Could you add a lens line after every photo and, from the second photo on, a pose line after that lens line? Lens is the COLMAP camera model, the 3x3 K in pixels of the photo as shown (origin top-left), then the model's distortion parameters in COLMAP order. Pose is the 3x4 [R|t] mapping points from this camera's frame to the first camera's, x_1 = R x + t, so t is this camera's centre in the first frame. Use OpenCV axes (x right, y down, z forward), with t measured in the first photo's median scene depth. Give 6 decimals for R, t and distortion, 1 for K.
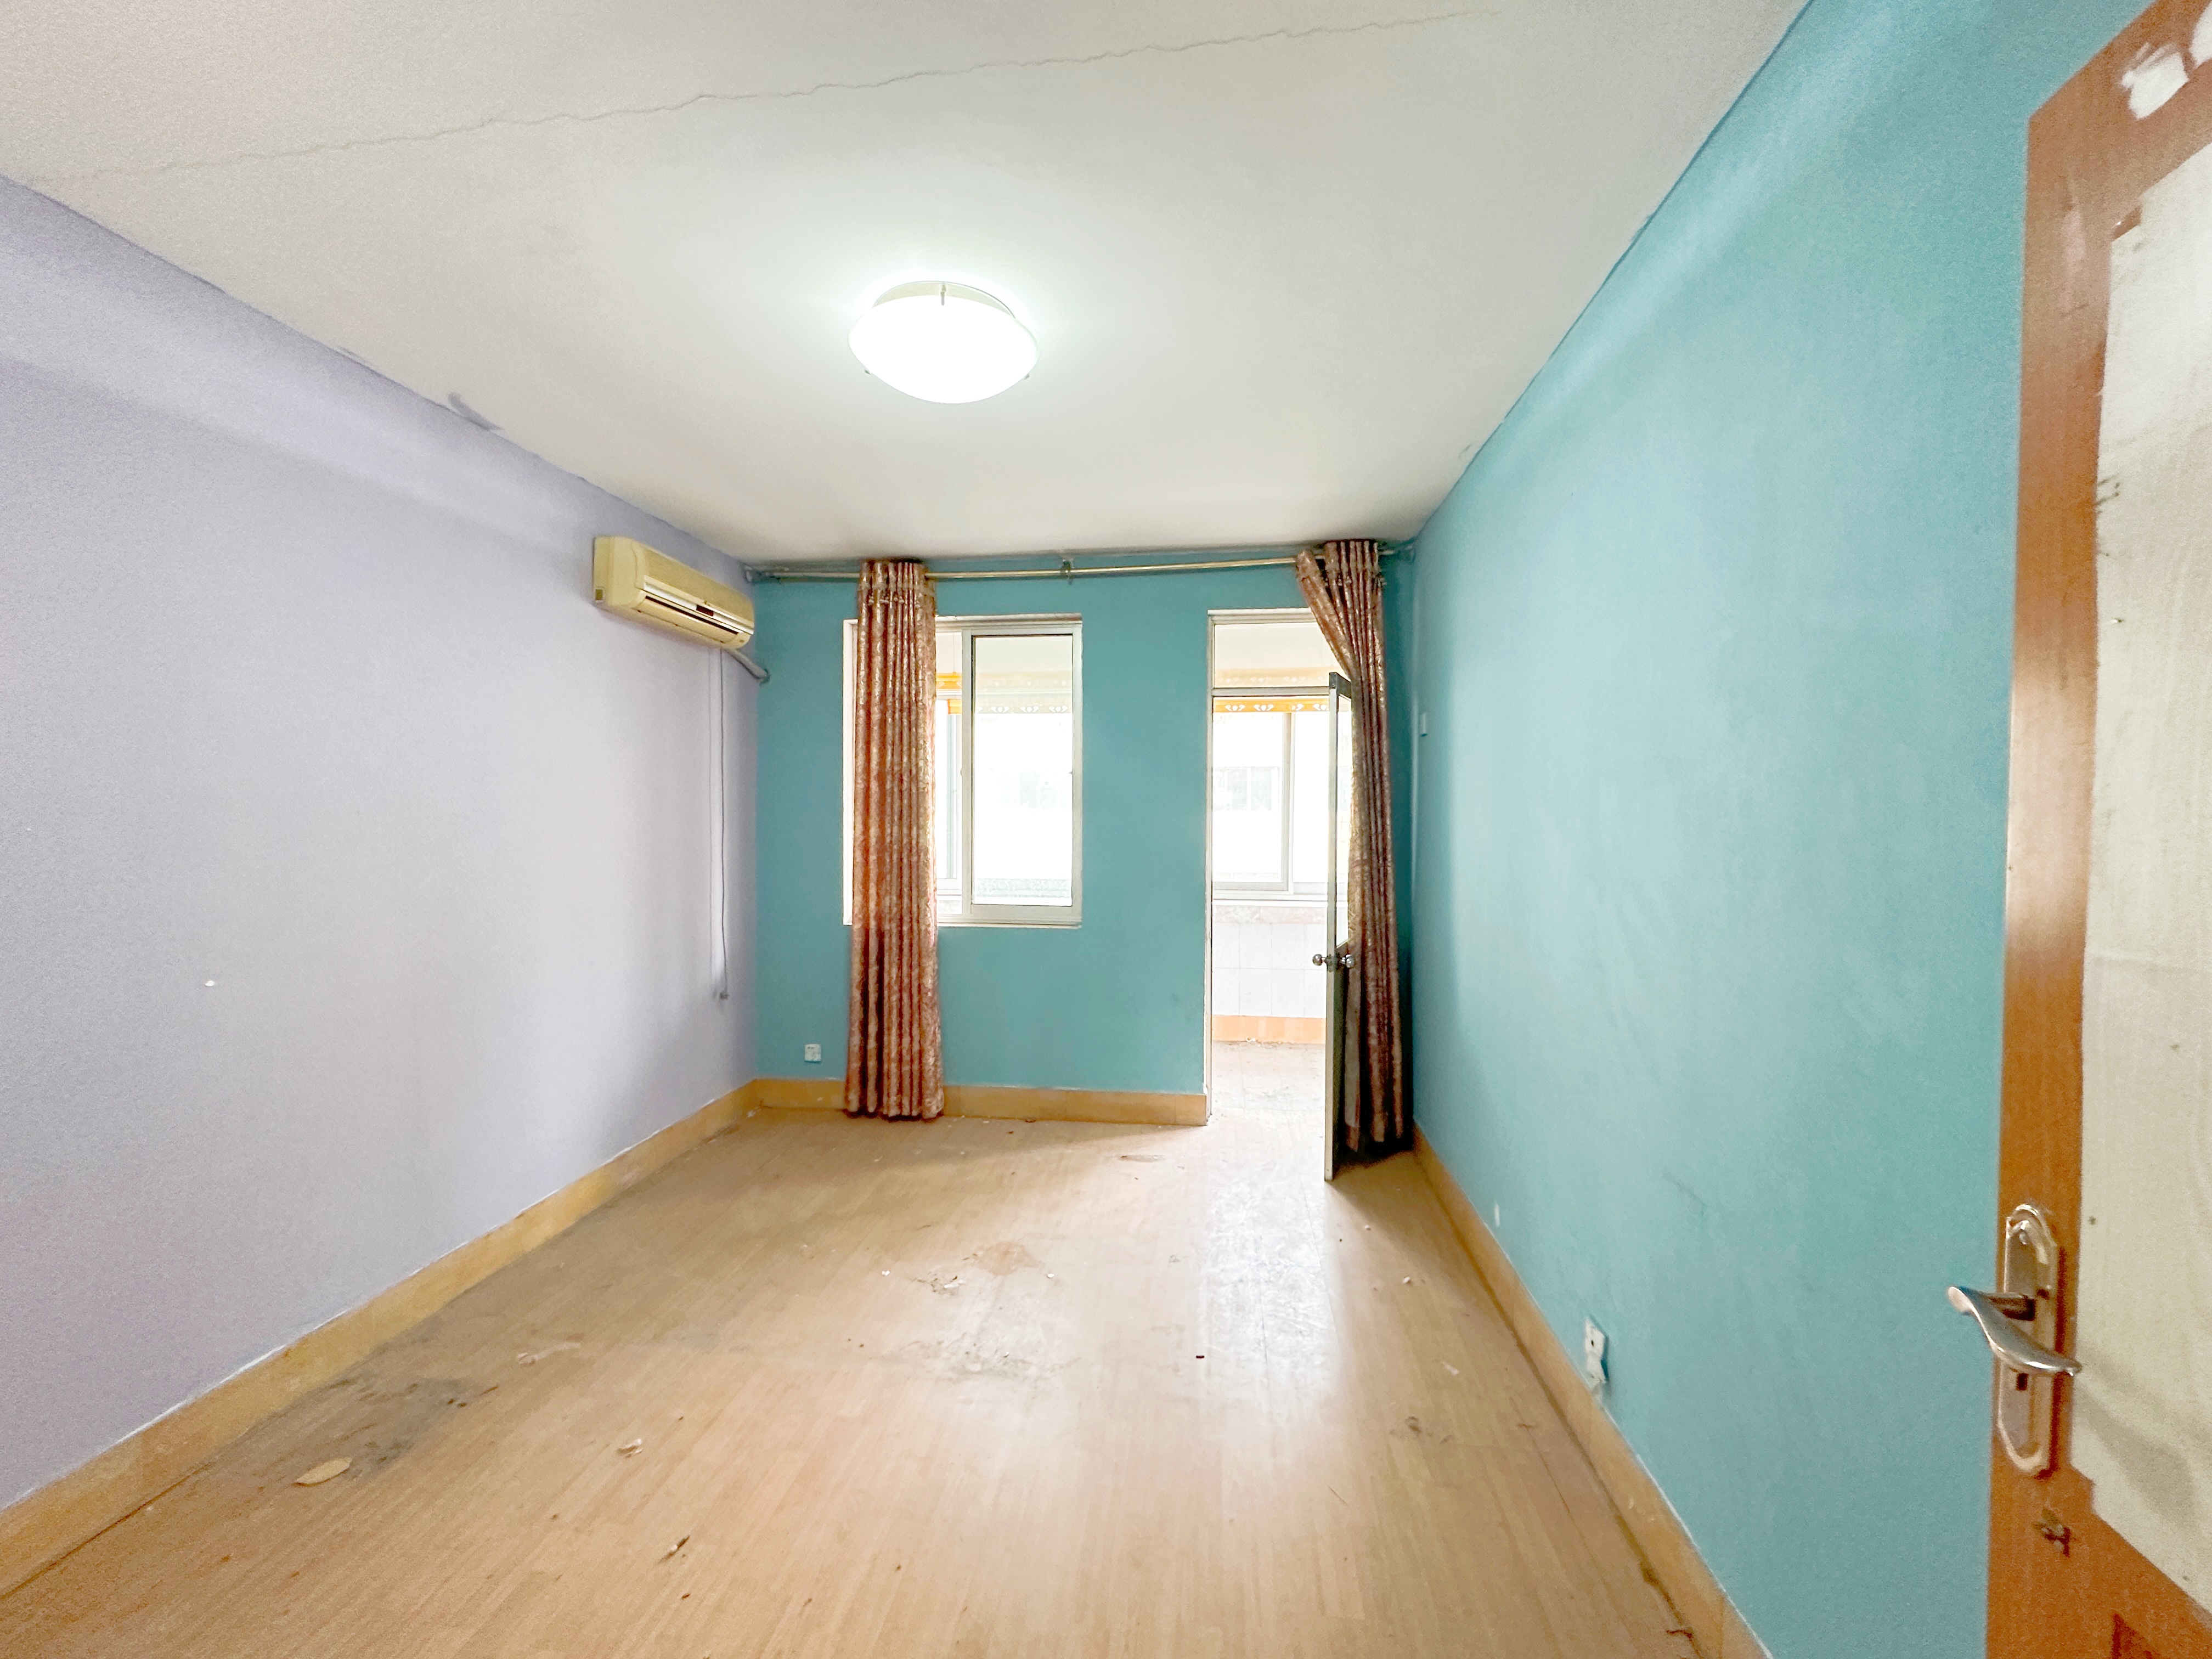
lens RADIAL K [[896.6, 0, 1106.0], [0, 896.6, 829.5], [0, 0, 1]] dist [-0.000060, -0.000034]
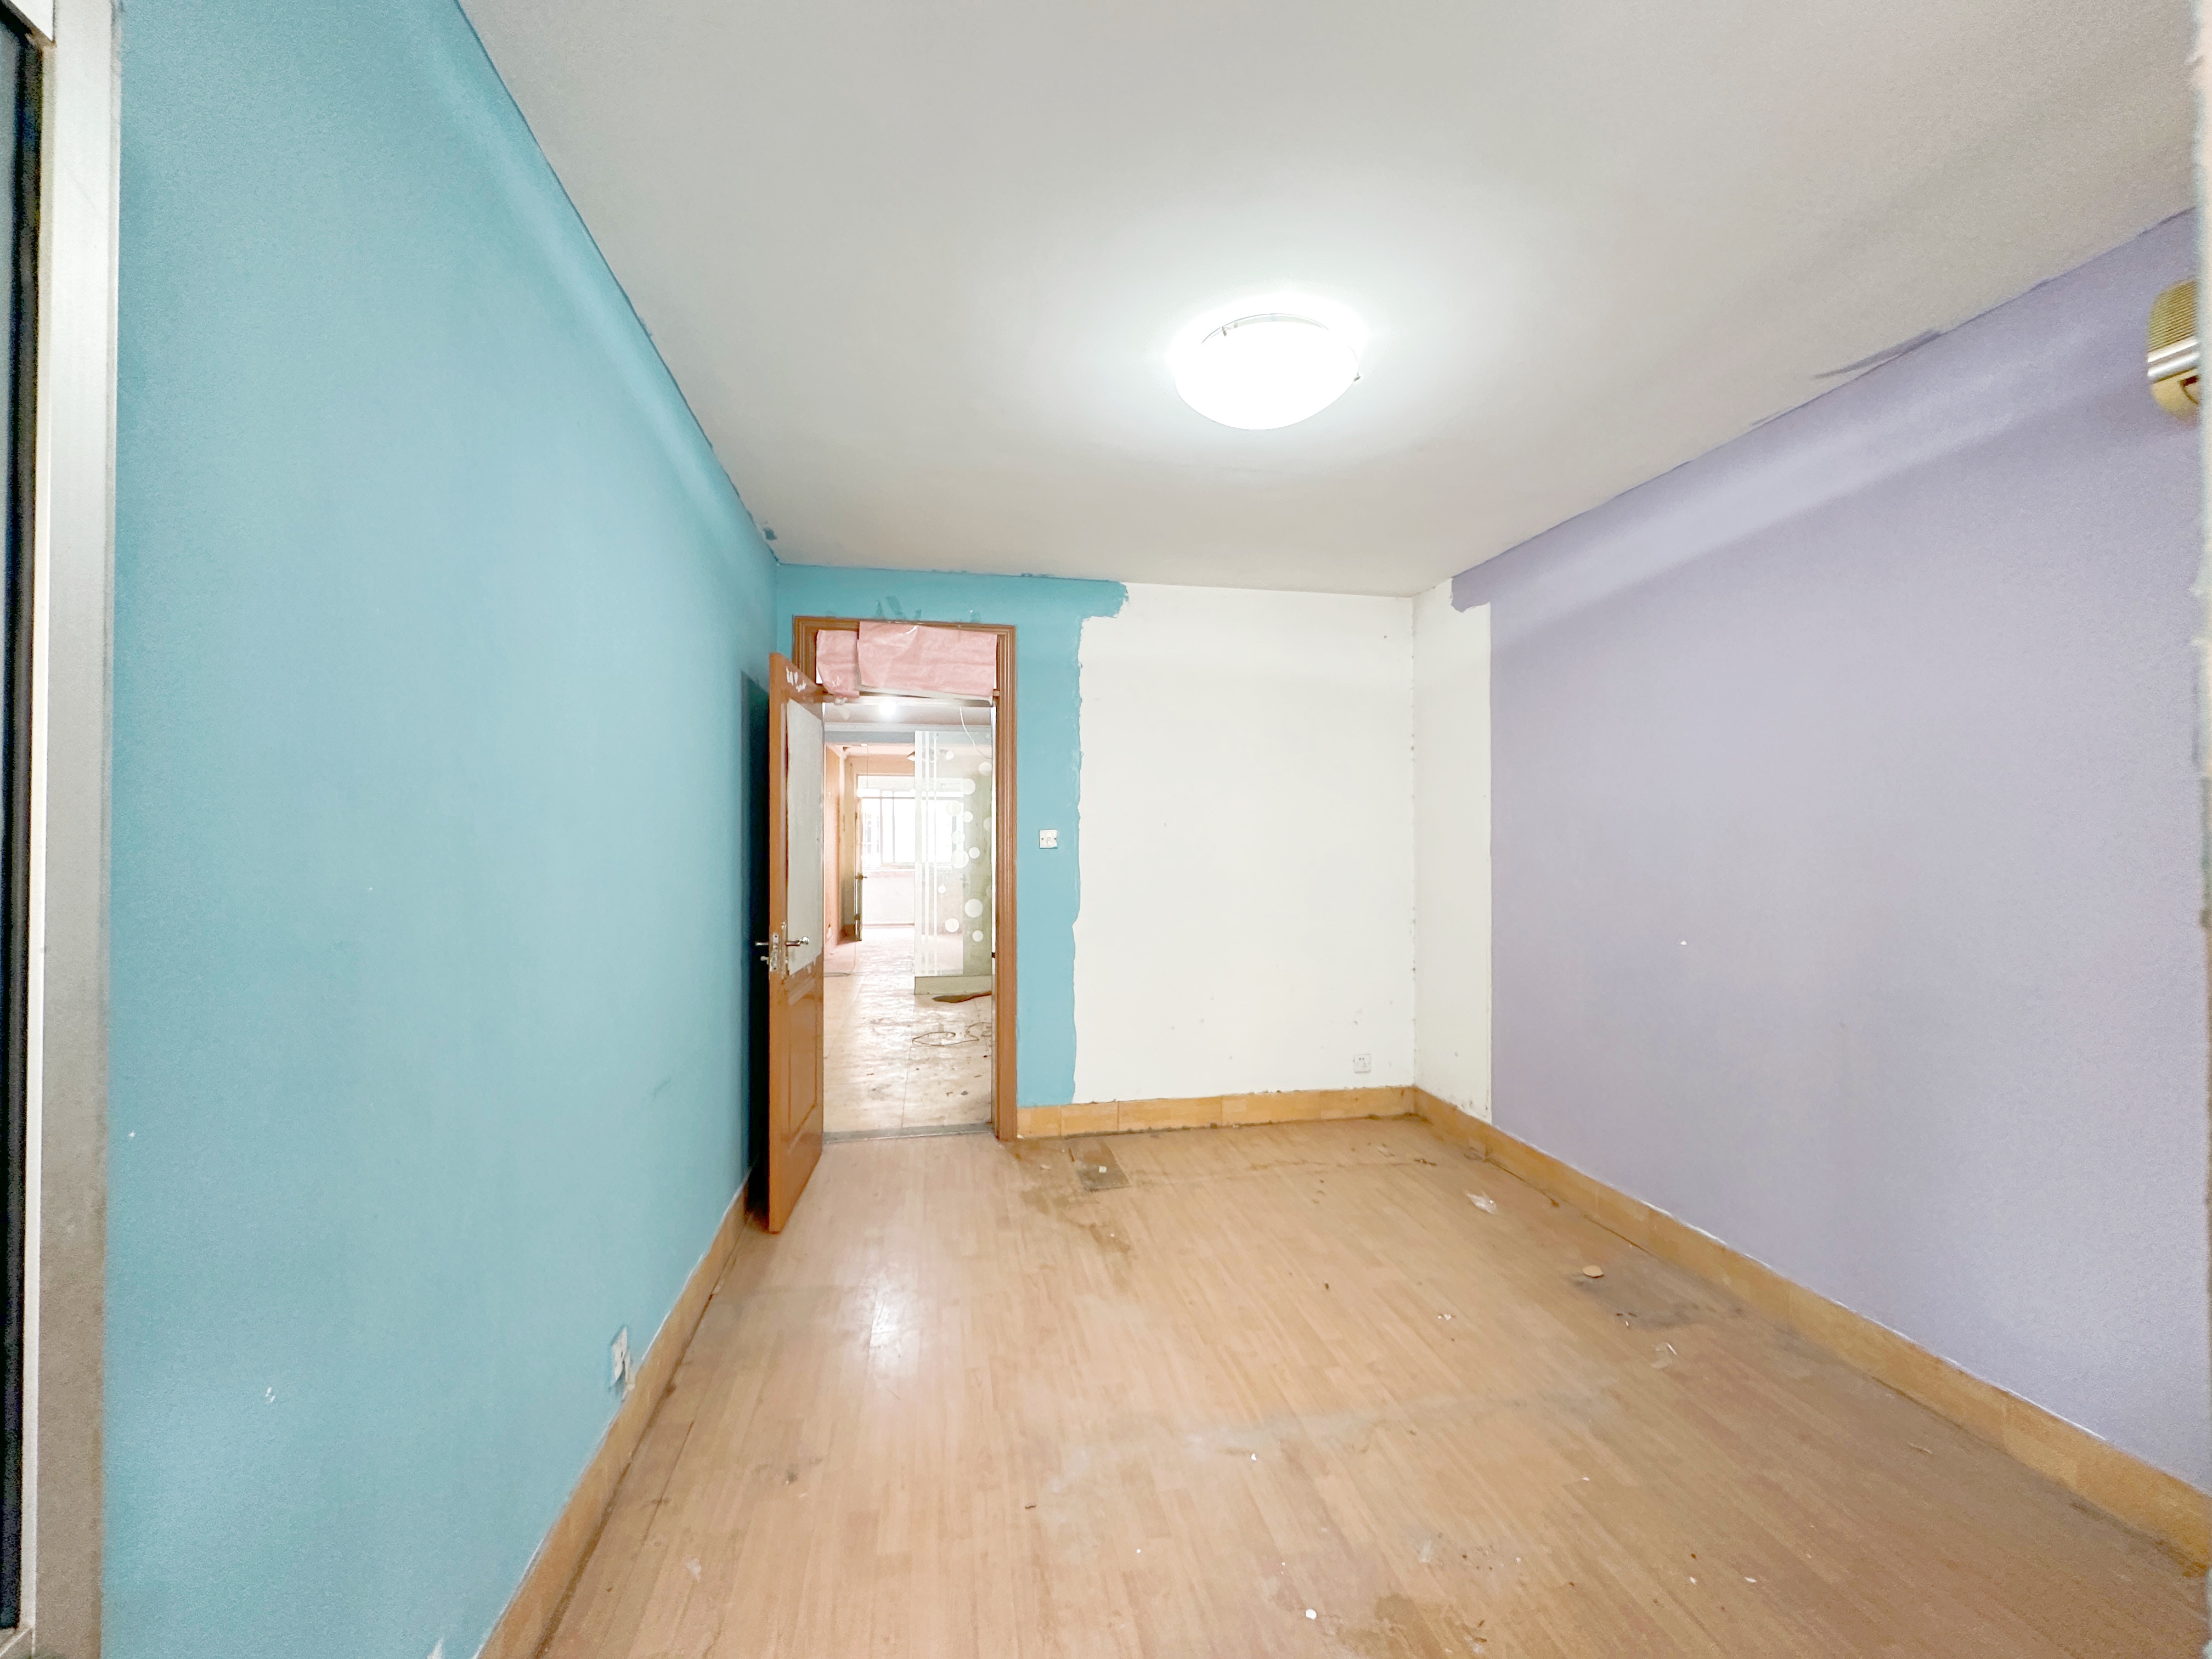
lens RADIAL K [[896.6, 0, 1106.0], [0, 896.6, 829.5], [0, 0, 1]] dist [-0.000060, -0.000034]
pose [[-0.952089, -0.006176, -0.305760, 0.304411], [-0.007959, 0.999958, 0.004584, -0.011354], [0.305719, 0.006798, -0.952098, 1.878668]]
